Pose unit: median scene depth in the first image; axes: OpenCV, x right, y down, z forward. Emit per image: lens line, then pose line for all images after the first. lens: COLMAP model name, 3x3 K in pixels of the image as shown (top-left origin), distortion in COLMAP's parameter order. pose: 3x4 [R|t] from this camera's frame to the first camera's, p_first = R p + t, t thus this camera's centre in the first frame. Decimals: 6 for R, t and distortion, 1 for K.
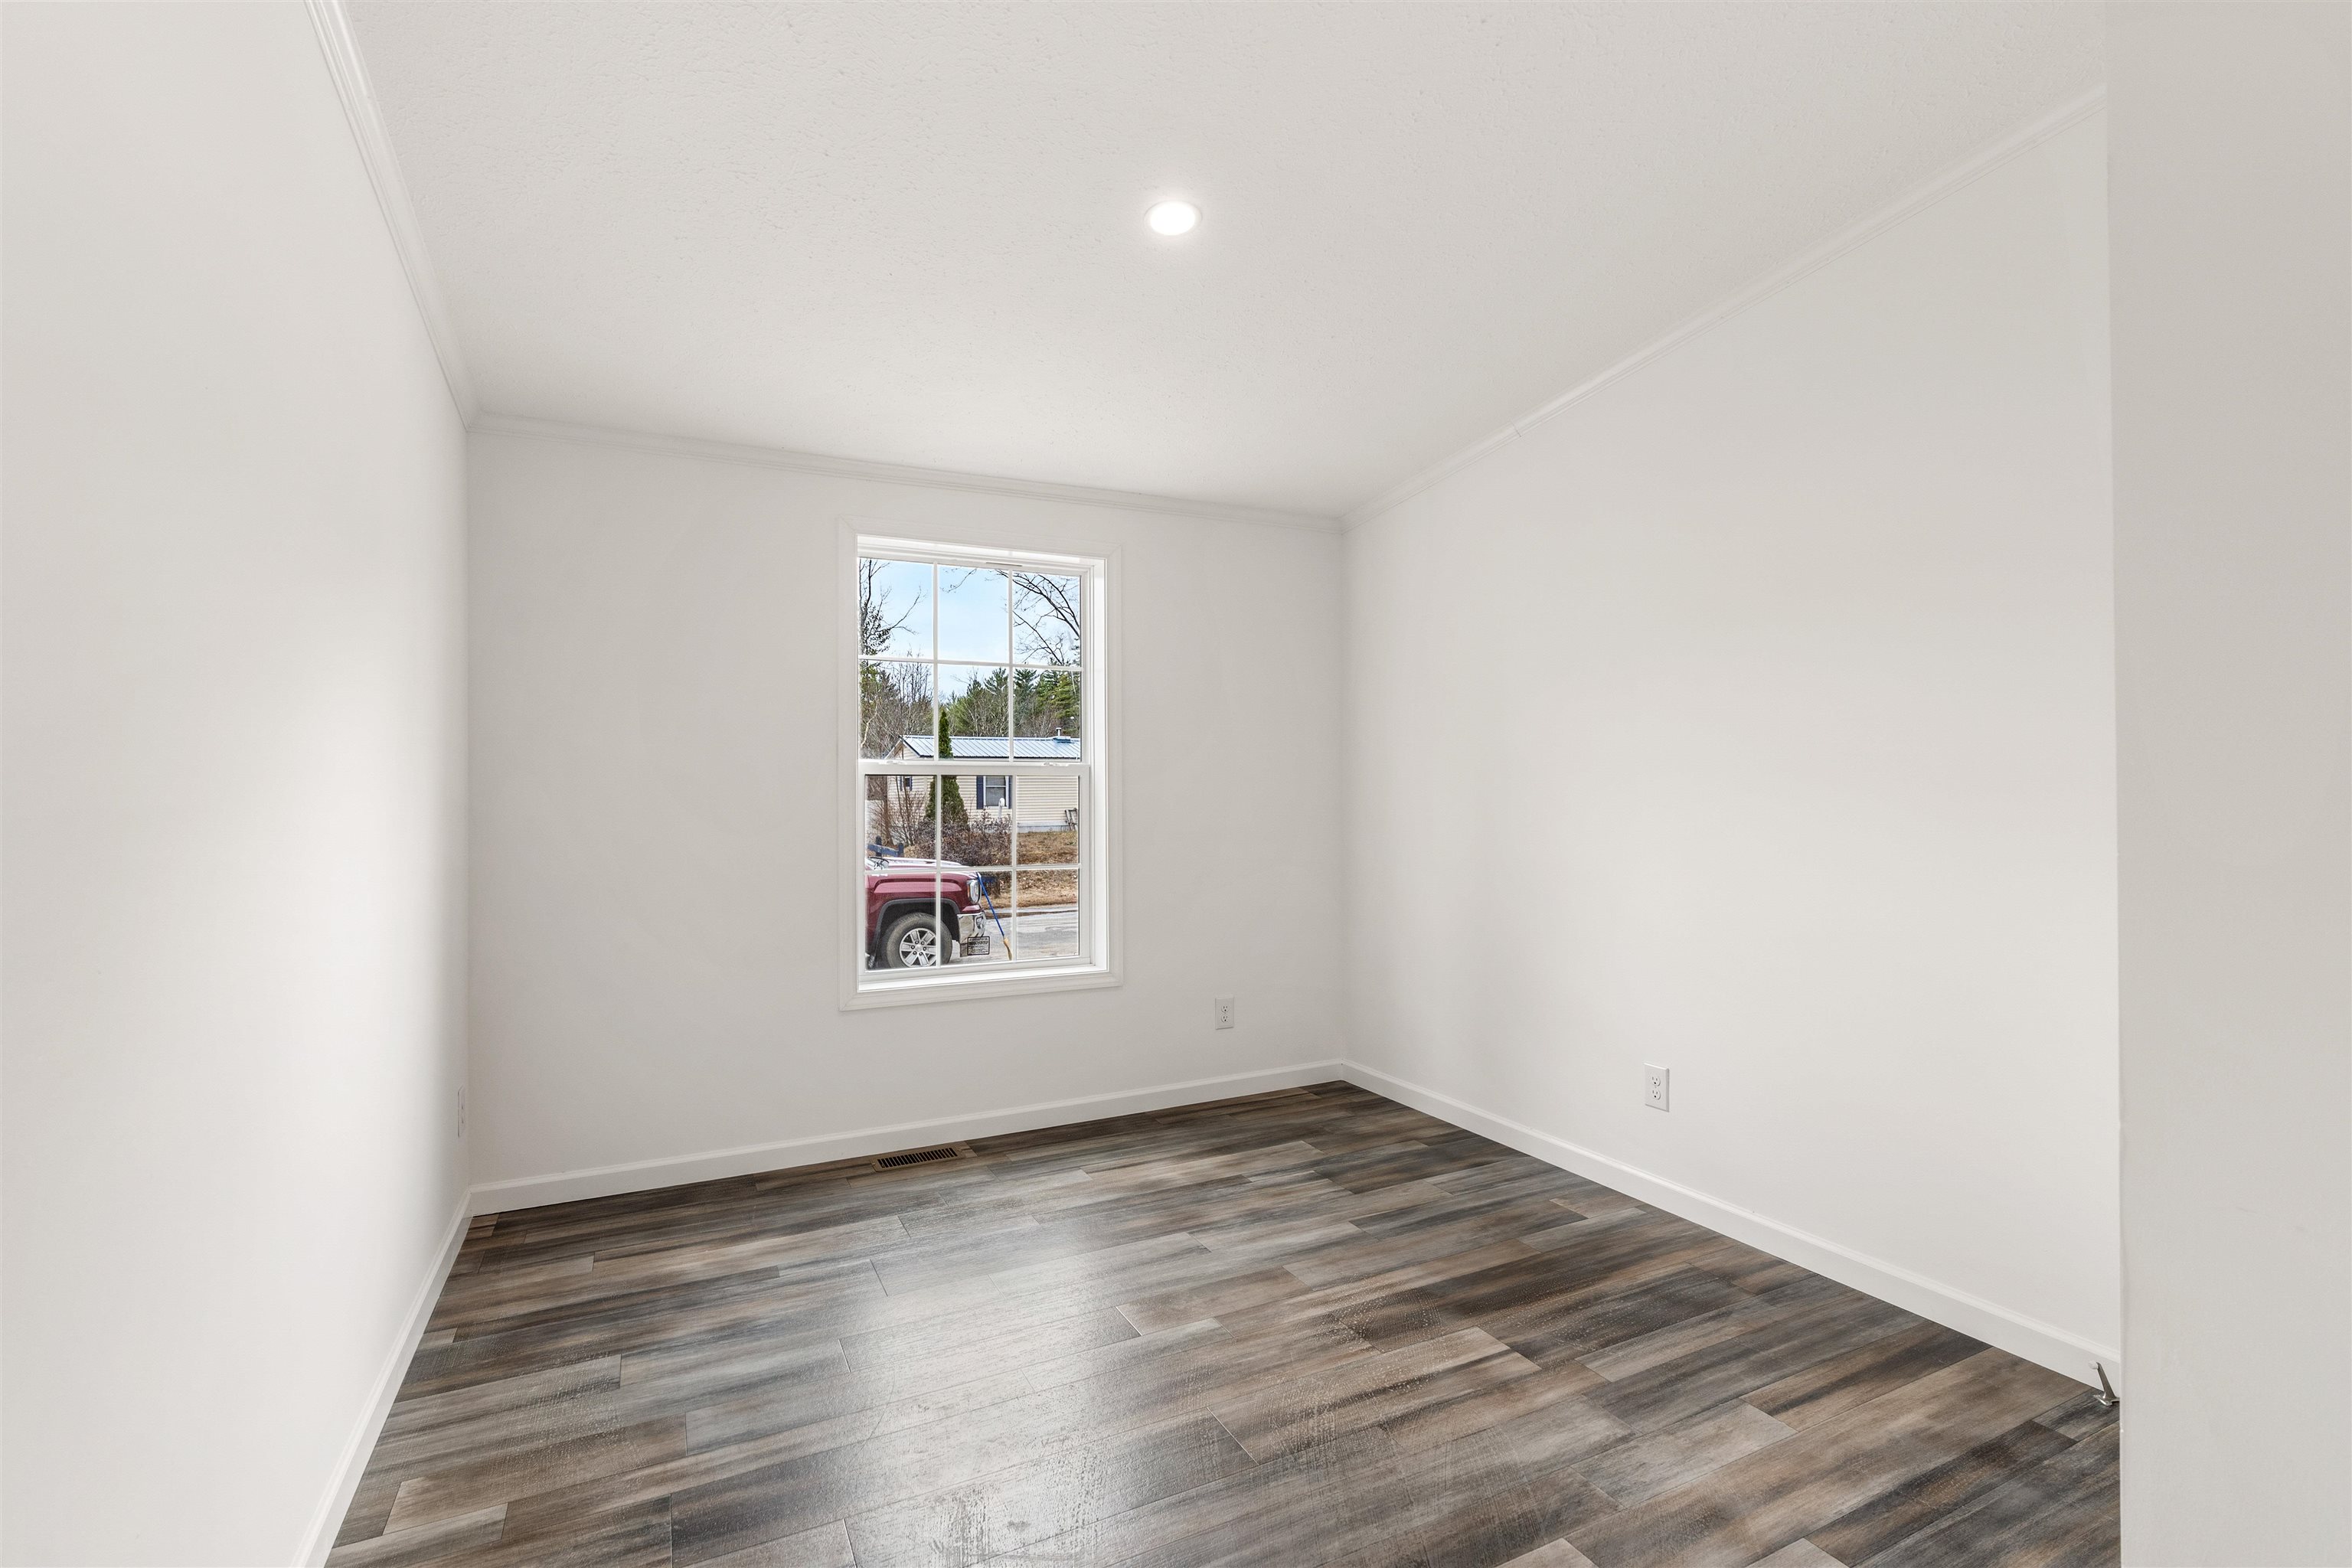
lens RADIAL K [[1106.1, 0, 1171.0], [0, 1106.1, 744.4], [0, 0, 1]] dist [0.002889, 0.000186]
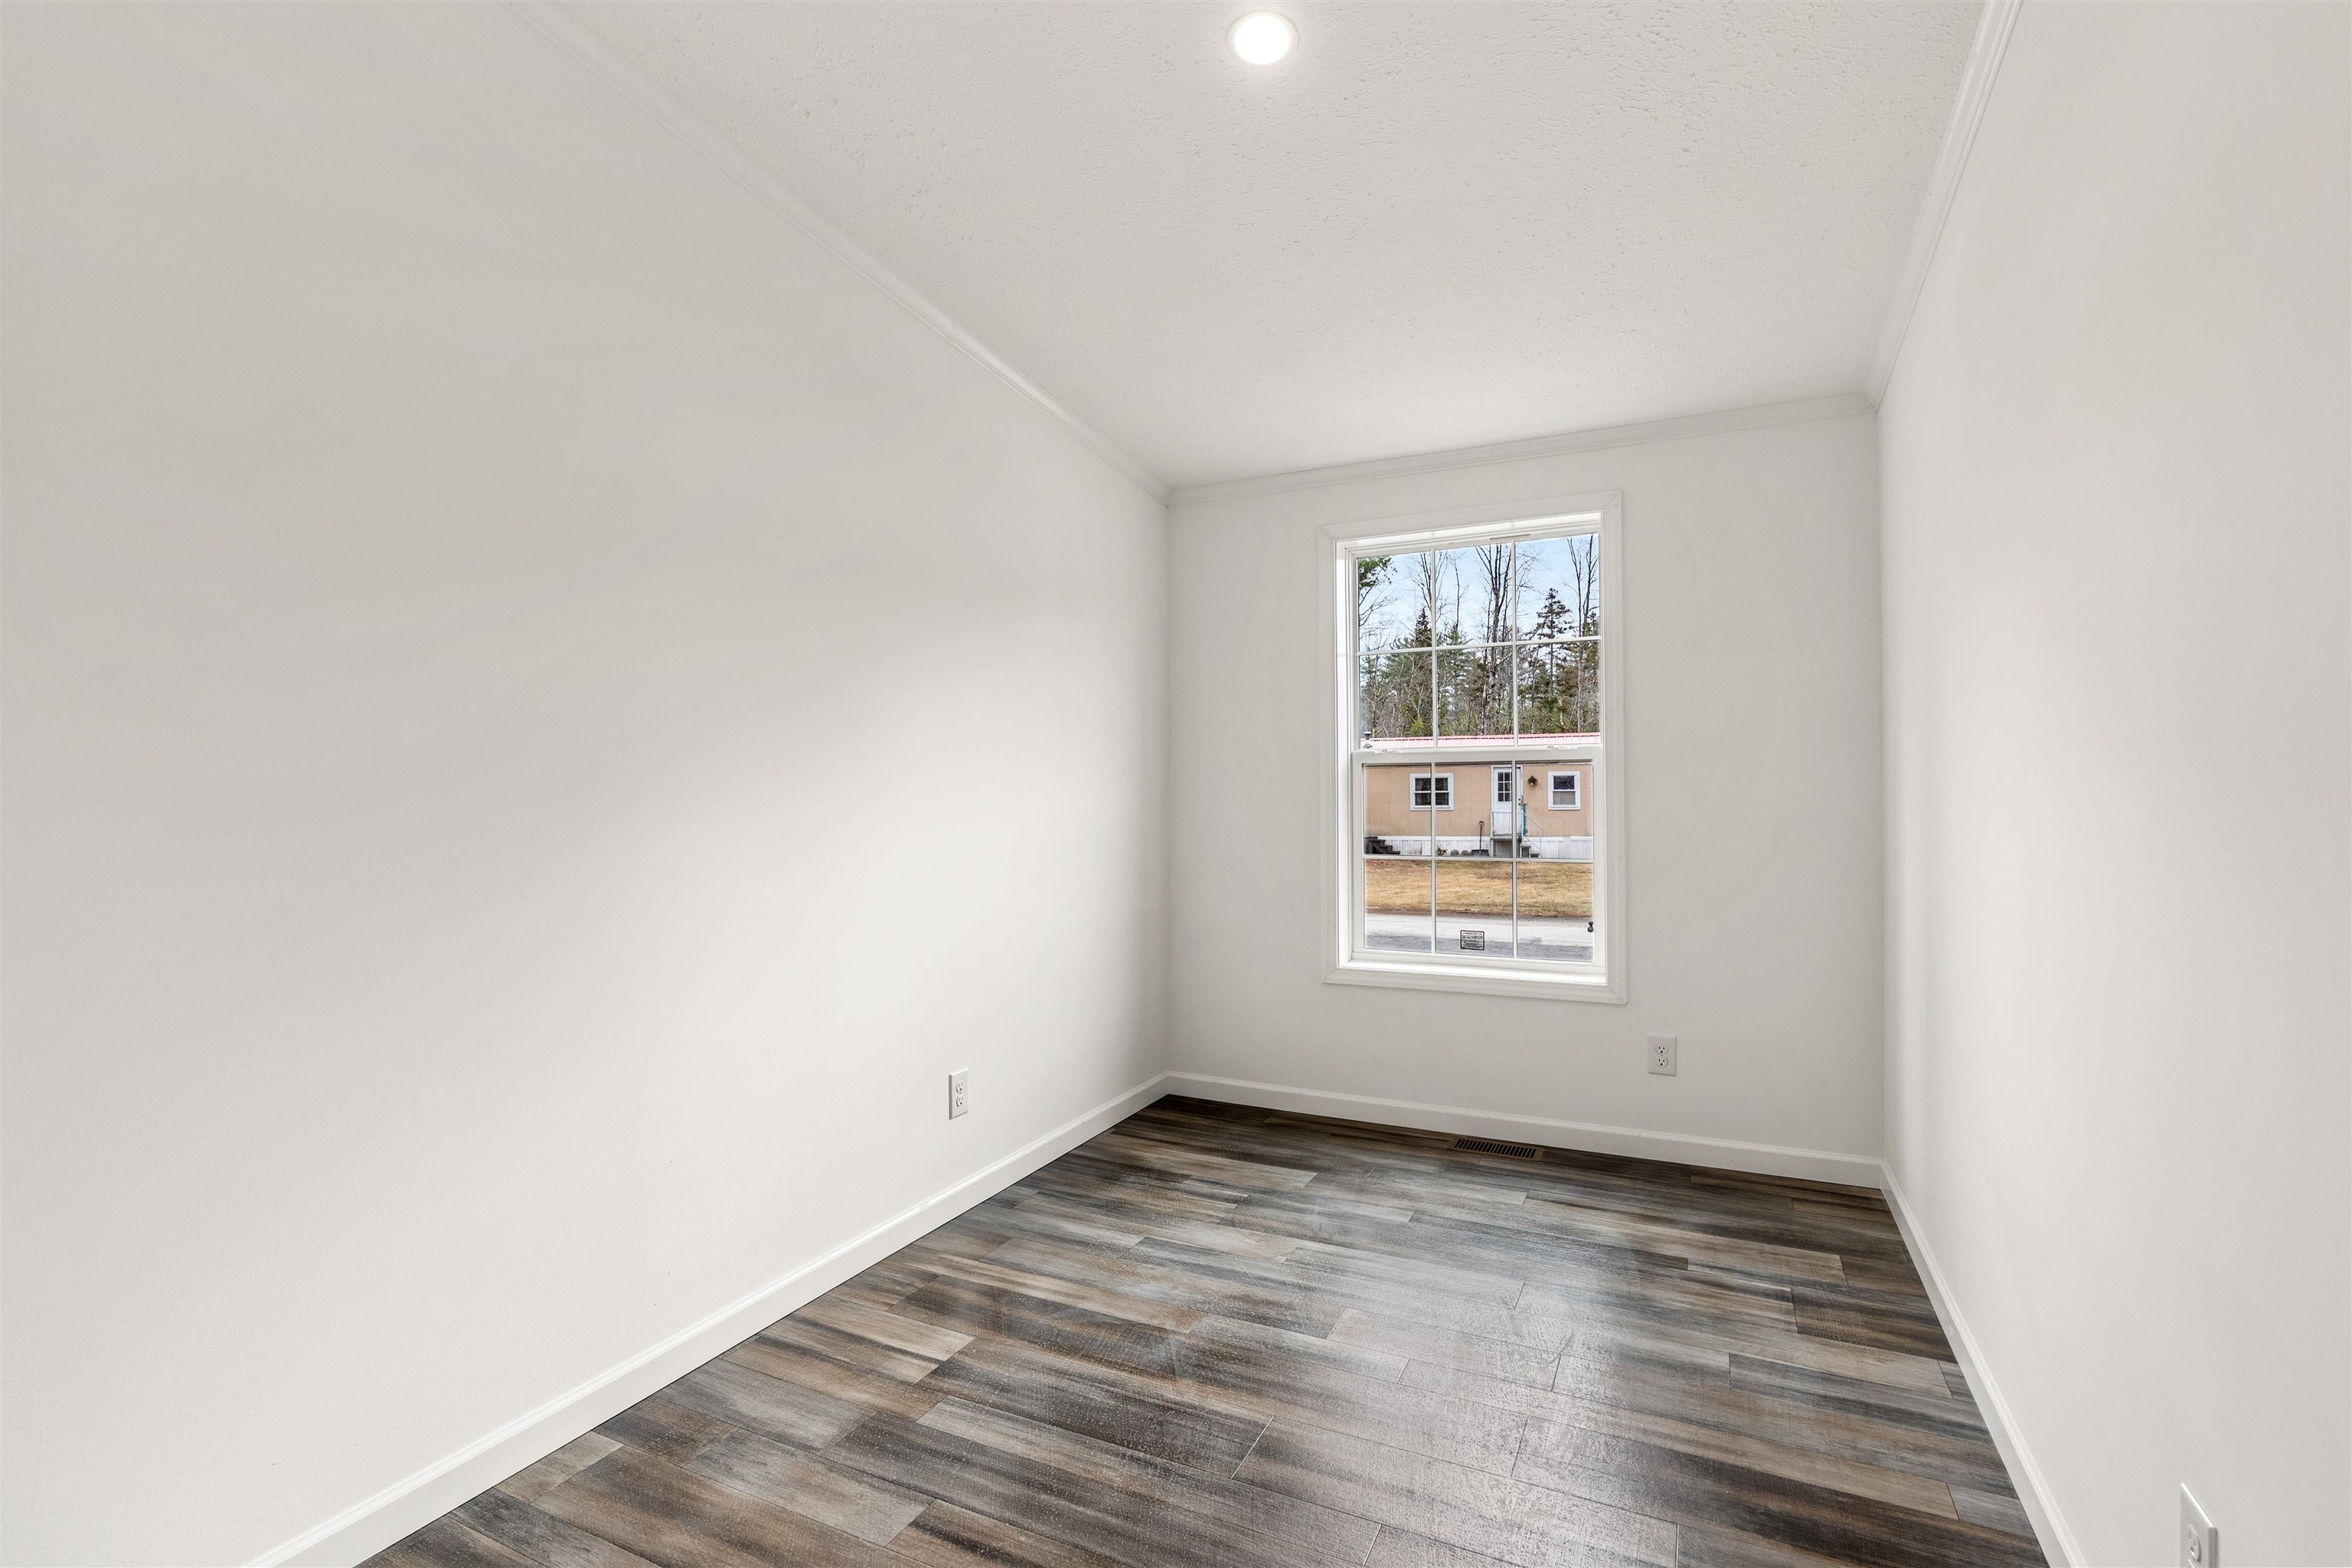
lens RADIAL K [[1088.6, 0, 1192.9], [0, 1088.6, 786.0], [0, 0, 1]] dist [-0.004022, -0.000567]
pose [[0.581877, -0.000554, -0.813277, 0.503188], [0.039662, 0.998829, 0.027697, 0.009495], [0.812309, -0.048372, 0.581217, 0.269117]]
